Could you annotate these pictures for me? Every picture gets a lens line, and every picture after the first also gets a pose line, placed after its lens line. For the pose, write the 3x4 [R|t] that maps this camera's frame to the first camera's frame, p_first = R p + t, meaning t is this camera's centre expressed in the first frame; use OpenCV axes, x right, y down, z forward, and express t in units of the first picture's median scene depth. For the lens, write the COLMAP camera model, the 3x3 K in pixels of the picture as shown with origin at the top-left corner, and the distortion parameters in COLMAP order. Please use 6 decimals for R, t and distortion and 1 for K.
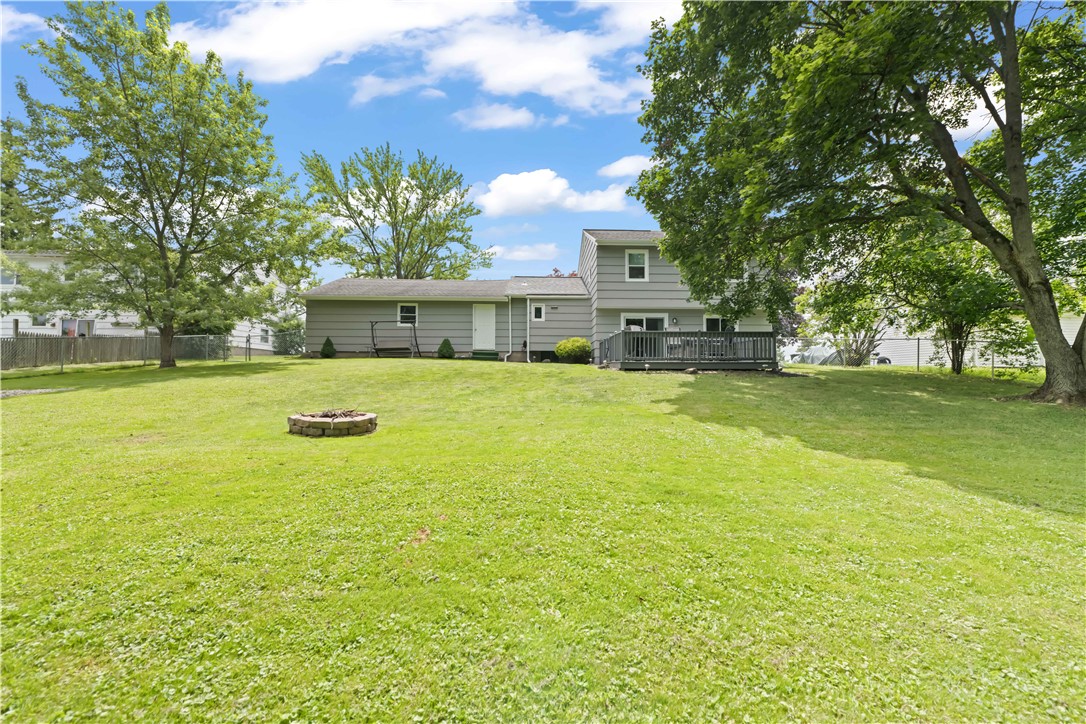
lens RADIAL K [[453.6, 0, 541.5], [0, 453.6, 366.4], [0, 0, 1]] dist [0.001975, 0.000134]
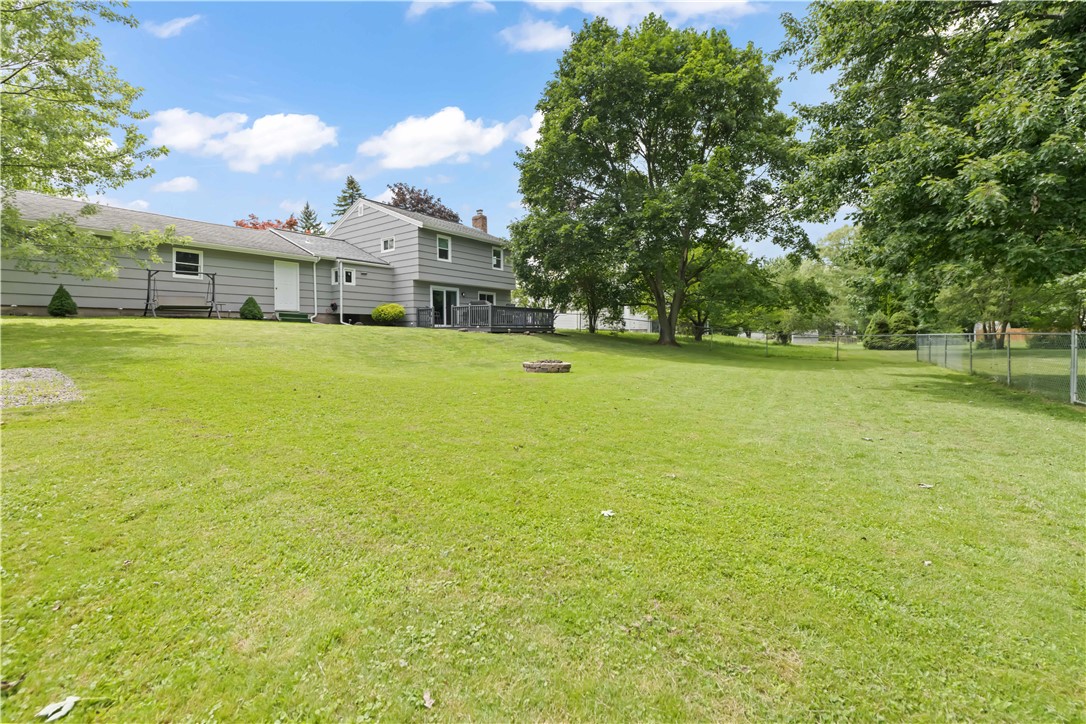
lens RADIAL K [[453.6, 0, 541.5], [0, 453.6, 366.4], [0, 0, 1]] dist [0.001975, 0.000134]
pose [[0.601799, -0.066528, 0.795872, -0.586396], [-0.005759, 0.996137, 0.087623, -0.007610], [-0.798627, -0.057315, 0.599091, 0.010751]]
